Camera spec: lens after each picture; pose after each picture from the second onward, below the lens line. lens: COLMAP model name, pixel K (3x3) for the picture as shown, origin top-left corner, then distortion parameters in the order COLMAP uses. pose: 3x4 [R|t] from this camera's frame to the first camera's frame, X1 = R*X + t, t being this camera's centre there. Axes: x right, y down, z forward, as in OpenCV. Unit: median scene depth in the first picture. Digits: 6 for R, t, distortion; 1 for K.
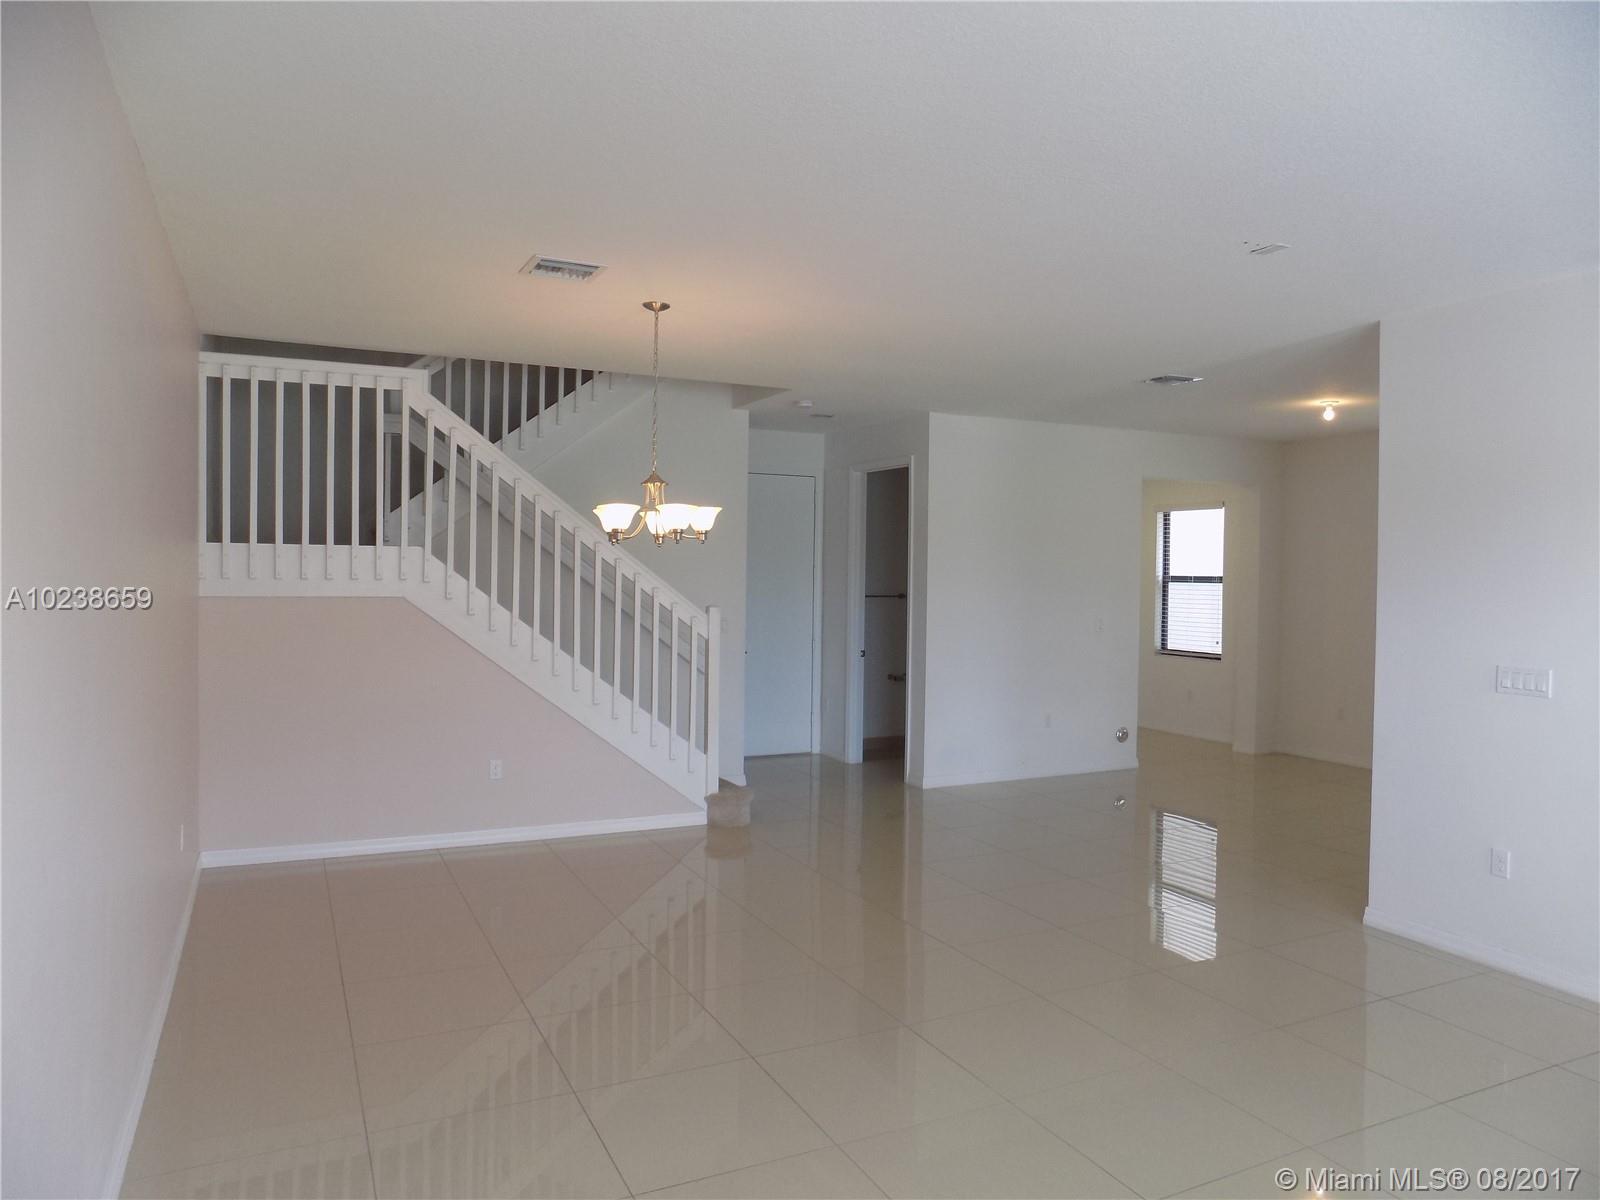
lens RADIAL K [[1073.5, 0, 800.0], [0, 1073.5, 600.0], [0, 0, 1]] dist [-0.052384, 0.069946]
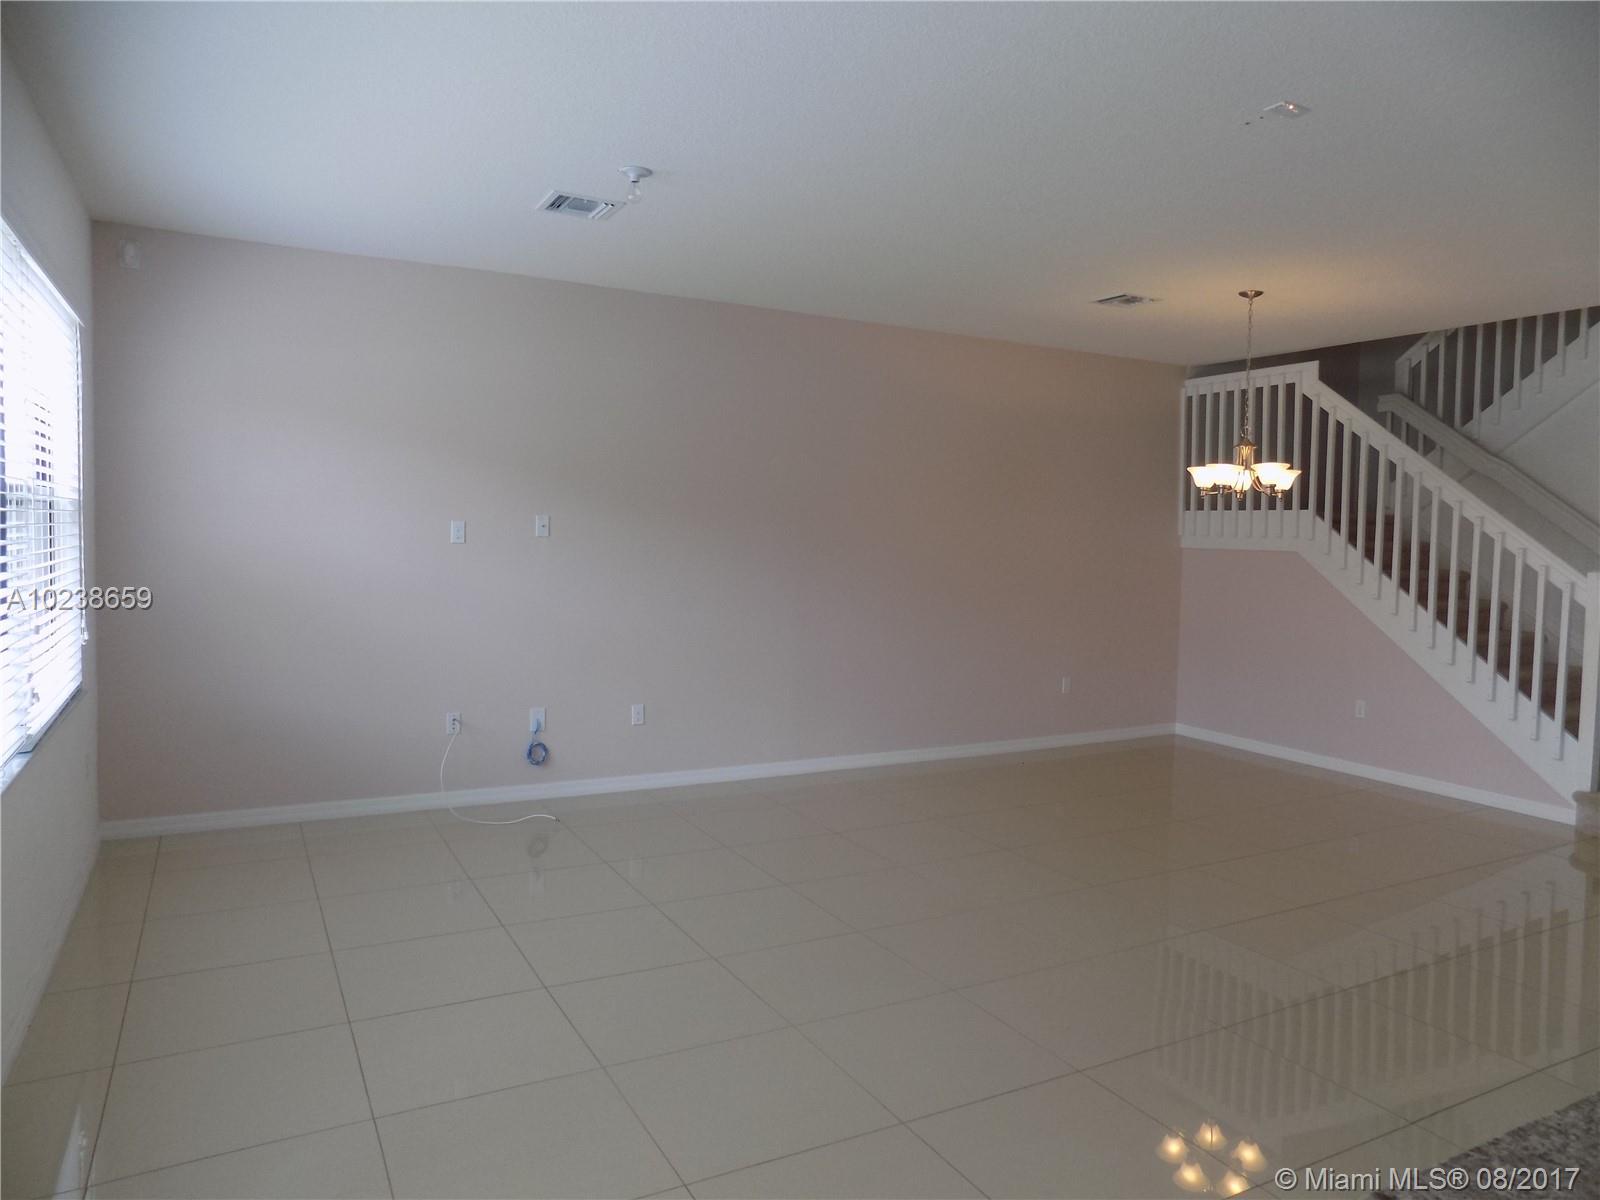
lens RADIAL K [[1073.5, 0, 800.0], [0, 1073.5, 600.0], [0, 0, 1]] dist [-0.052384, 0.069946]
pose [[0.062667, 0.054008, -0.996572, 0.789992], [-0.043682, 0.997726, 0.051323, 0.014180], [0.997078, 0.040316, 0.064884, 0.350537]]
